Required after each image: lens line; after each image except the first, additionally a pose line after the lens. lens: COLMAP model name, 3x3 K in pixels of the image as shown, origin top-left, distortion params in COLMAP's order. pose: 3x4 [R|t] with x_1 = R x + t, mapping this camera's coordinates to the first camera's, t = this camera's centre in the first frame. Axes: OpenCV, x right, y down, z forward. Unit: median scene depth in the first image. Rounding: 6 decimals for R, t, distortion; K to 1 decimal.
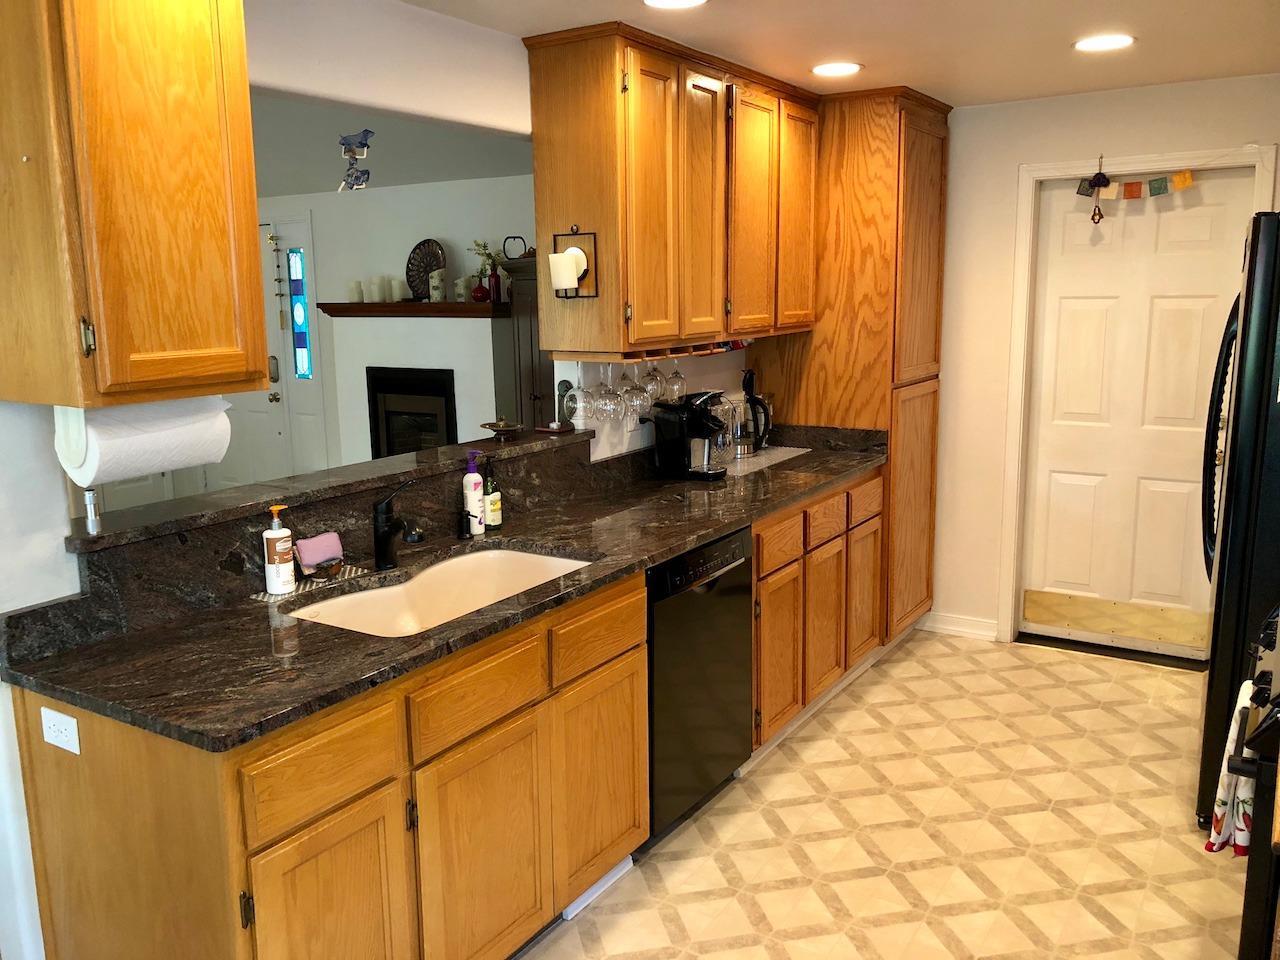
lens RADIAL K [[1045.7, 0, 641.2], [0, 1045.7, 485.3], [0, 0, 1]] dist [0.045638, -0.059183]
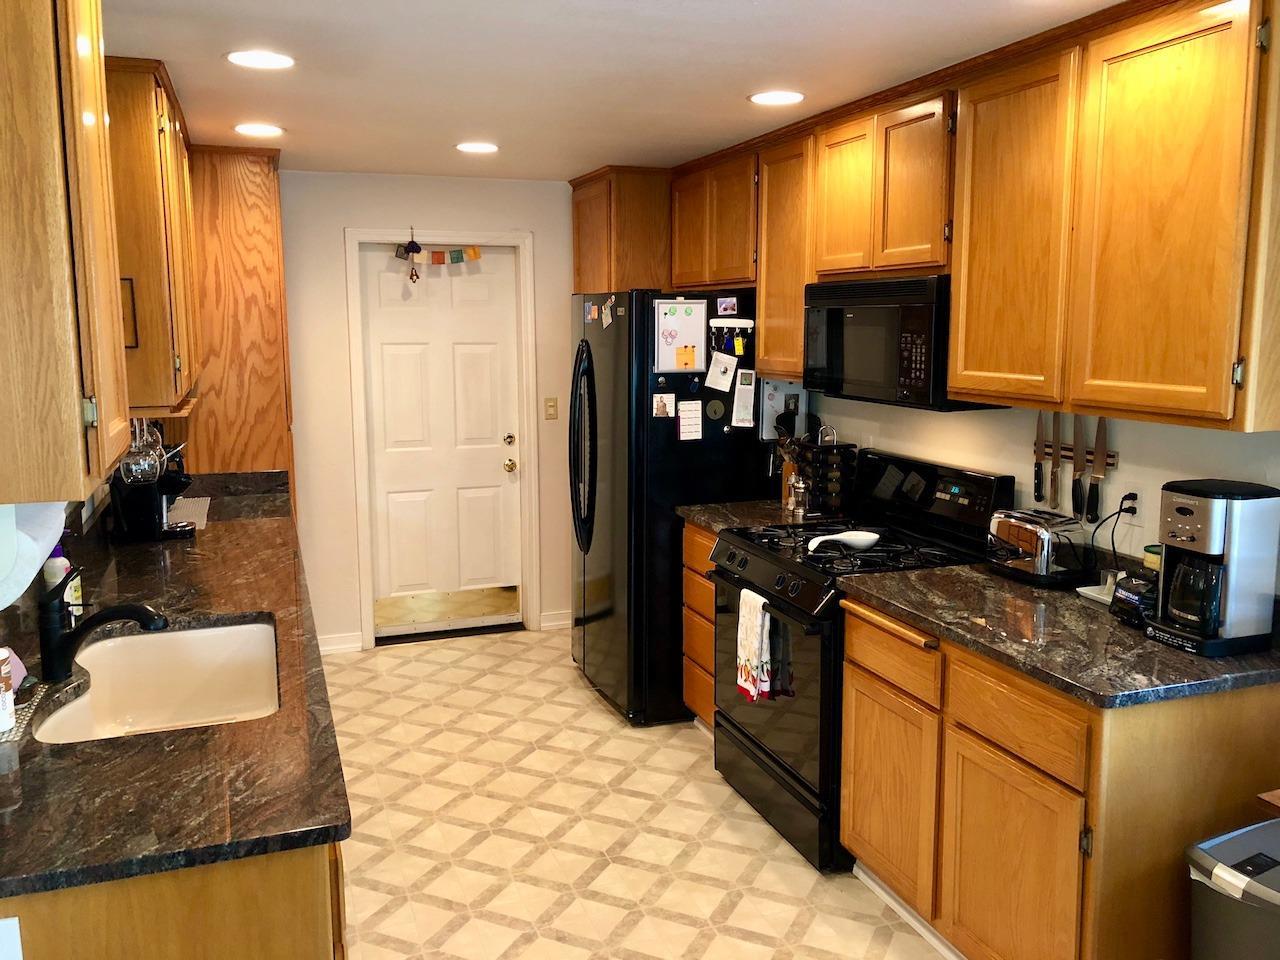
lens RADIAL K [[1056.4, 0, 640.0], [0, 1056.4, 480.0], [0, 0, 1]] dist [0.023438, -0.010051]
pose [[0.613185, -0.109960, 0.782249, -0.384256], [0.140881, 0.989611, 0.028676, -0.023178], [-0.777275, 0.092620, 0.622306, 0.065627]]
